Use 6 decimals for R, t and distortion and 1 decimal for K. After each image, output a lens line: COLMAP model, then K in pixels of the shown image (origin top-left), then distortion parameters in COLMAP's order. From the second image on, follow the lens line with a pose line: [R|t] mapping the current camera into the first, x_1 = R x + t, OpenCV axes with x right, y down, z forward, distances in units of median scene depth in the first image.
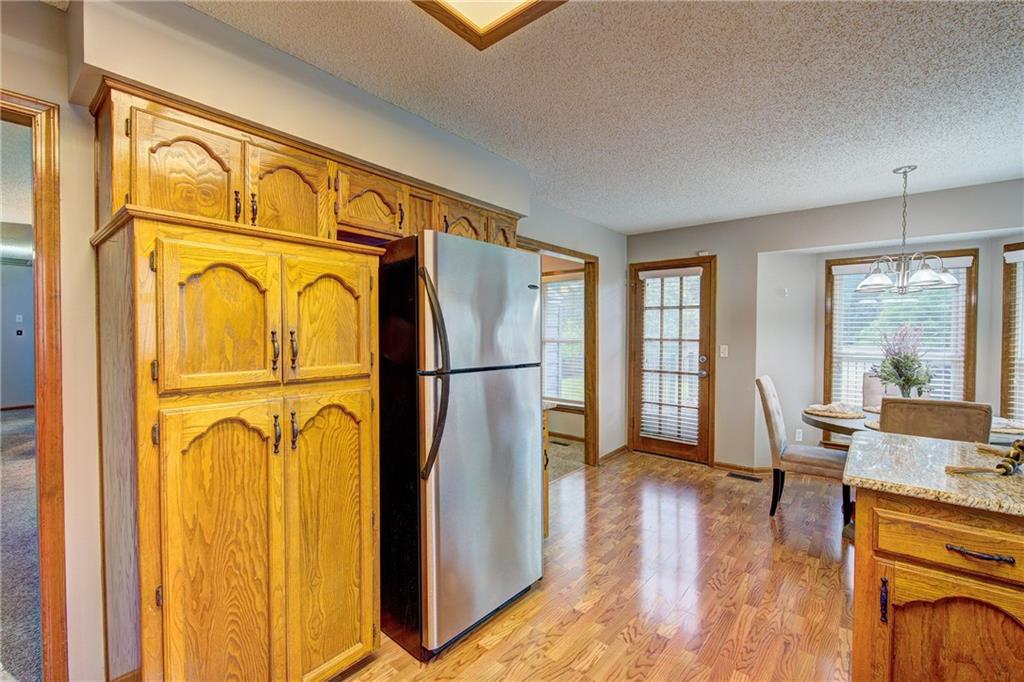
lens RADIAL K [[447.8, 0, 507.3], [0, 447.8, 341.1], [0, 0, 1]] dist [-0.015709, 0.000101]
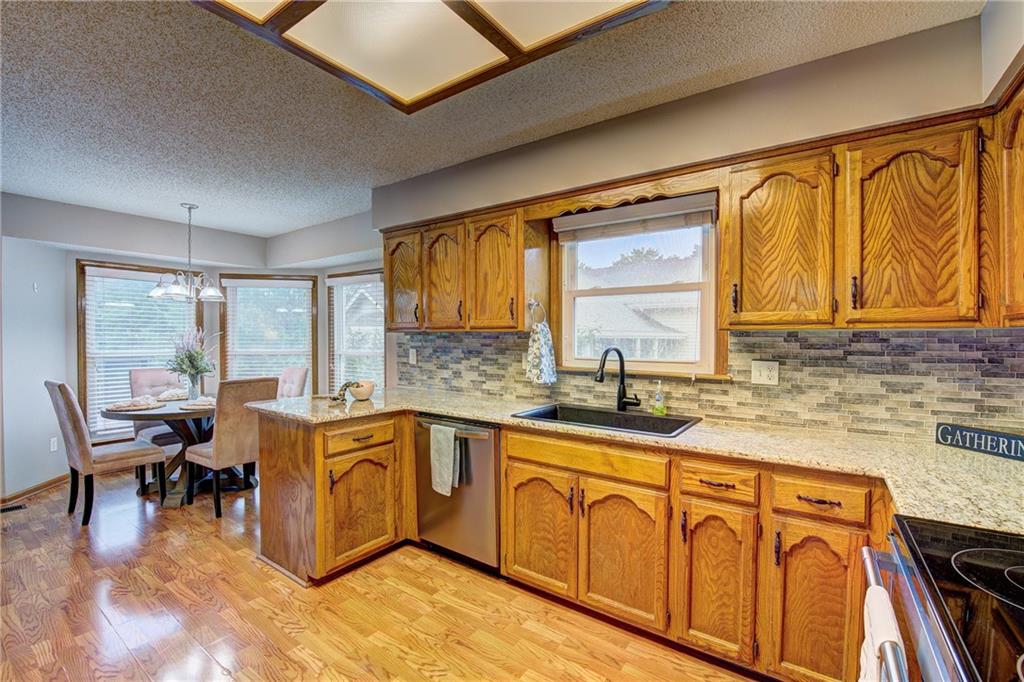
lens RADIAL K [[447.8, 0, 515.4], [0, 447.8, 339.4], [0, 0, 1]] dist [-0.015709, 0.000101]
pose [[-0.081875, -0.008319, 0.996608, -0.422544], [0.013140, 0.999869, 0.009425, -0.001771], [-0.996556, 0.013867, -0.081755, 0.157254]]
